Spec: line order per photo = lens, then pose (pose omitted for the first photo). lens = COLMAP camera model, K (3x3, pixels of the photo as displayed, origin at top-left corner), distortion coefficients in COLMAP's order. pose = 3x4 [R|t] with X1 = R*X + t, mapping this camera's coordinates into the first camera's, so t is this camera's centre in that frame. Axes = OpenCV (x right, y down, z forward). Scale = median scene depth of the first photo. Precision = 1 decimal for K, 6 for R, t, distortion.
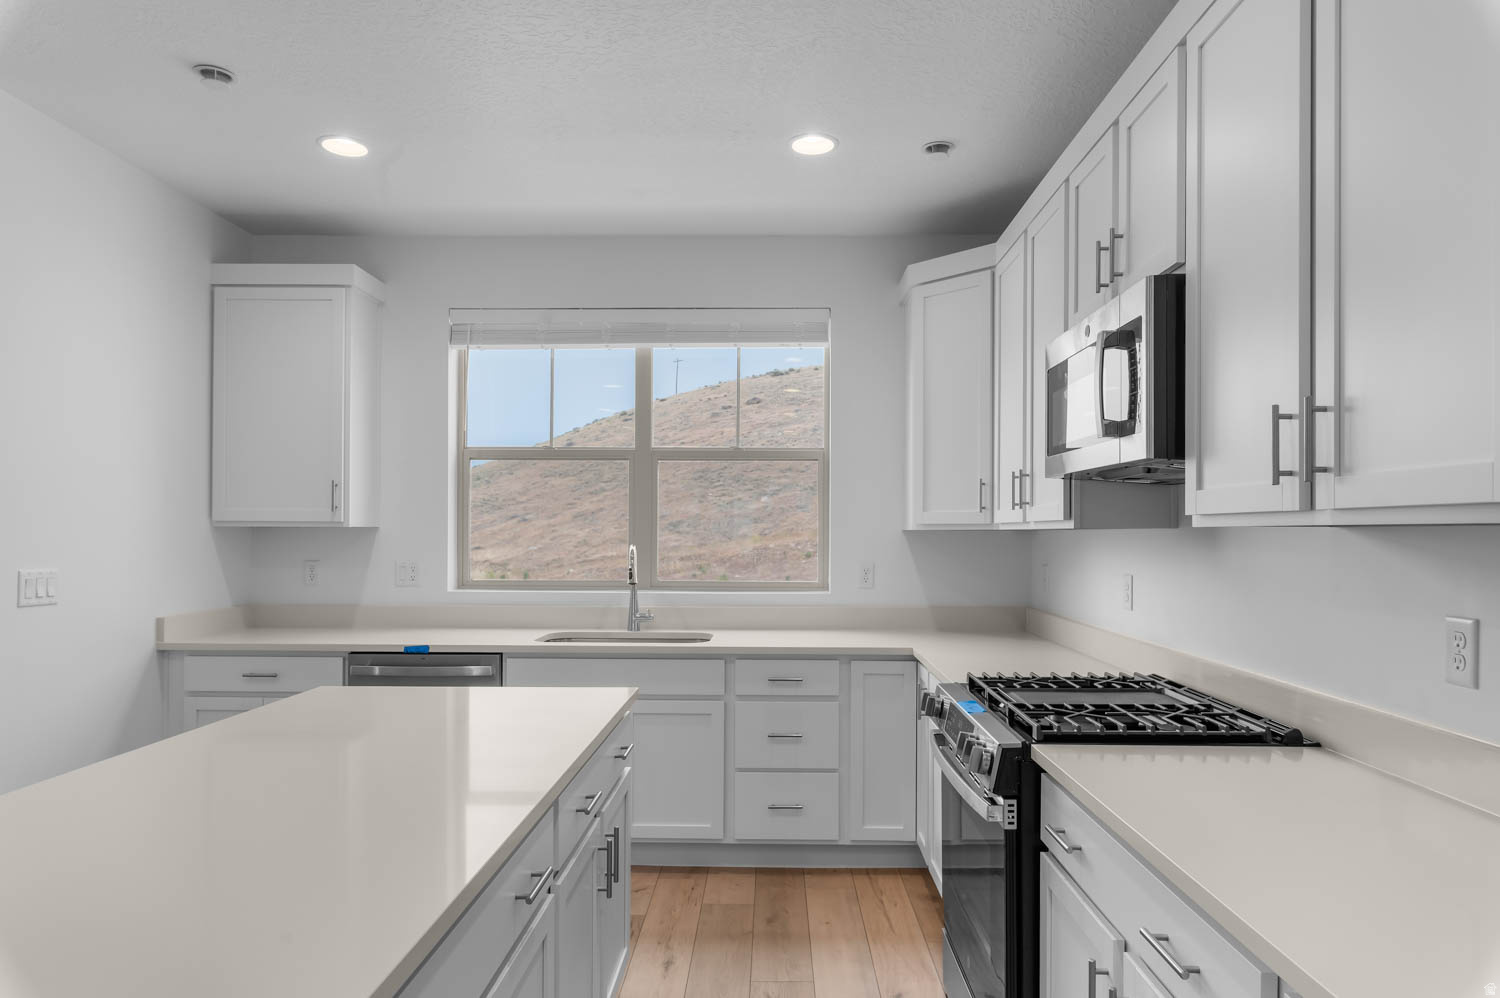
lens RADIAL K [[910.8, 0, 755.8], [0, 910.8, 529.3], [0, 0, 1]] dist [0.000232, 0.000552]
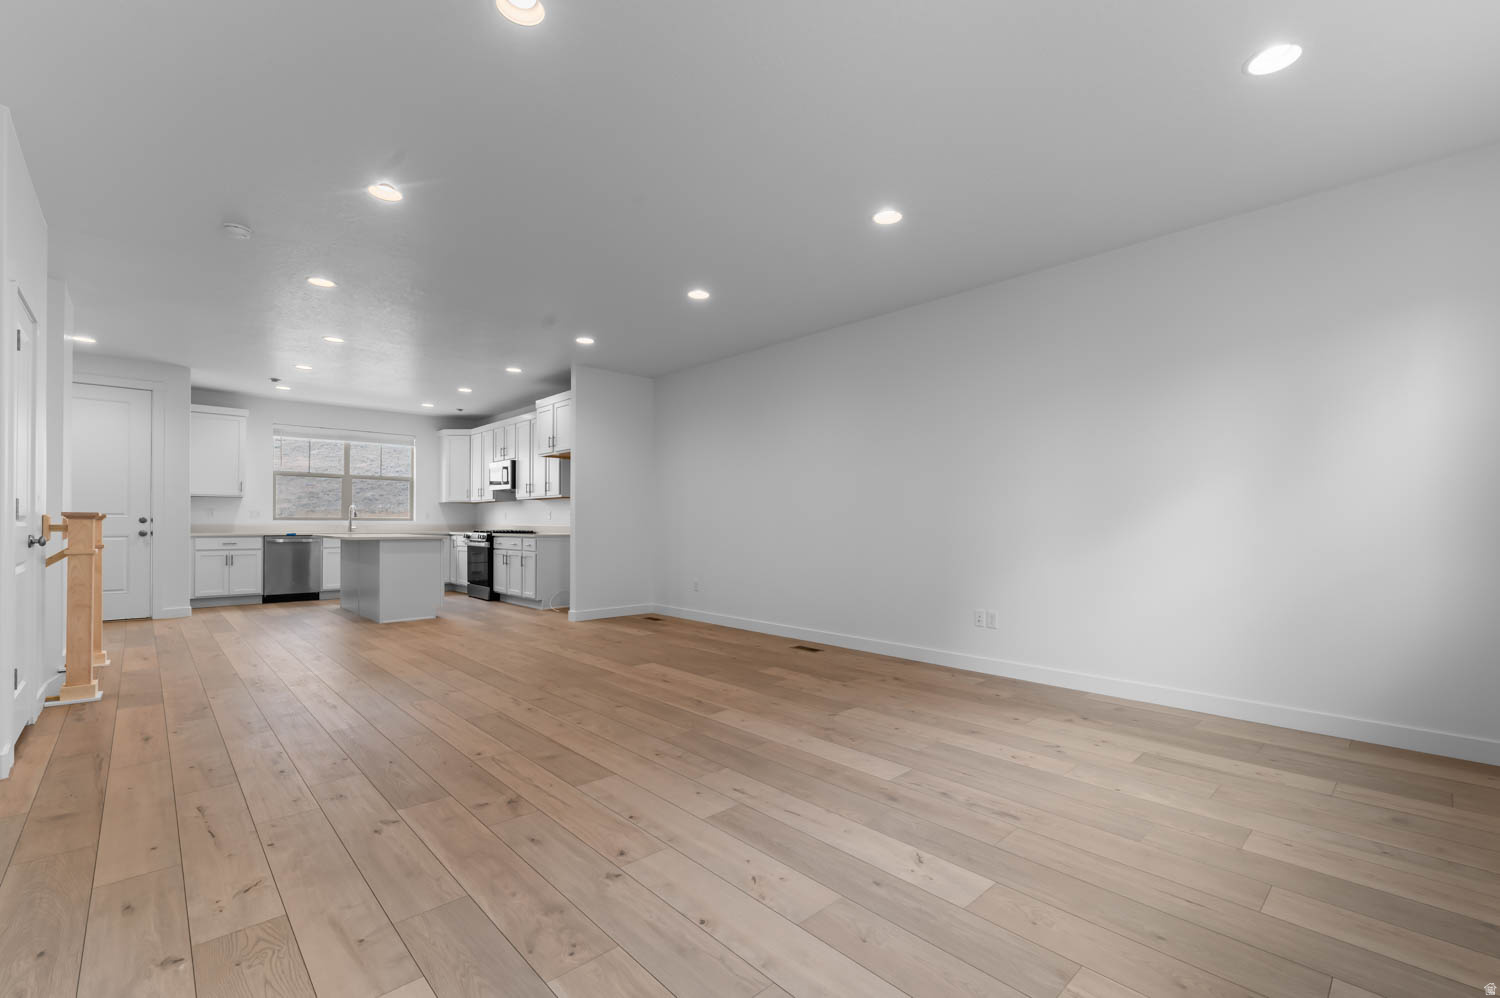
lens RADIAL K [[653.8, 0, 753.0], [0, 653.8, 521.9], [0, 0, 1]] dist [0.004052, -0.000299]
pose [[0.715302, 0.000414, 0.698815, -0.827171], [-0.002201, 0.999996, 0.001661, 0.077274], [-0.698812, -0.002727, 0.715301, -1.844748]]
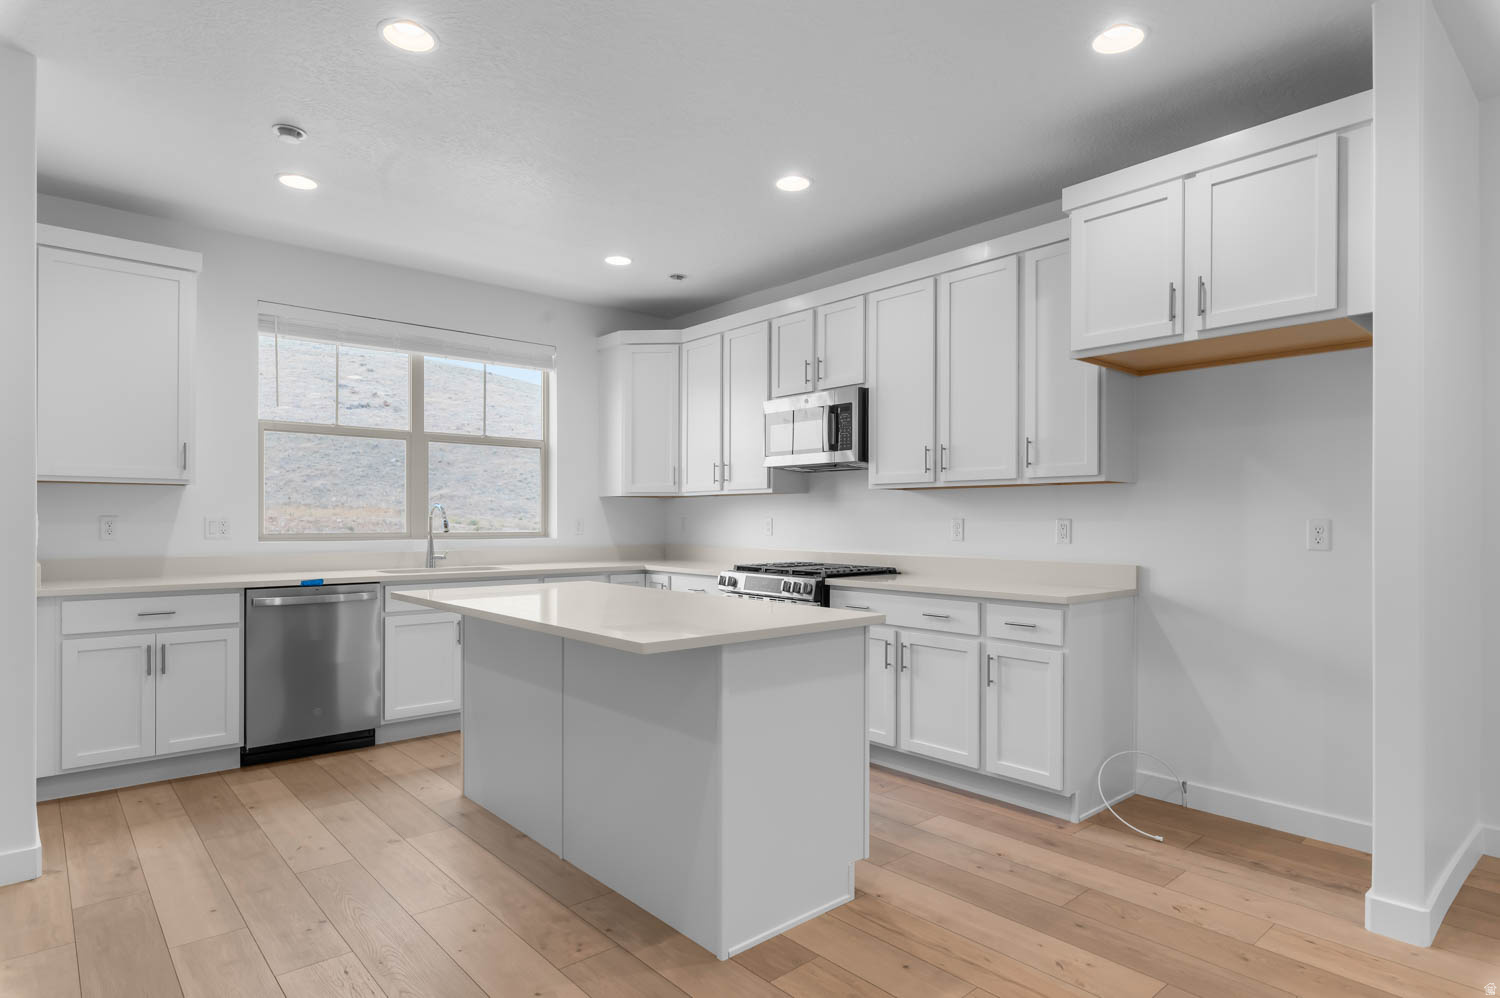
lens RADIAL K [[820.2, 0, 750.8], [0, 820.2, 521.5], [0, 0, 1]] dist [-0.001659, -0.000555]
pose [[0.737592, -0.002707, 0.675241, -0.682967], [-0.002221, 0.999977, 0.006435, 0.038675], [-0.675243, -0.006246, 0.737569, -0.238369]]
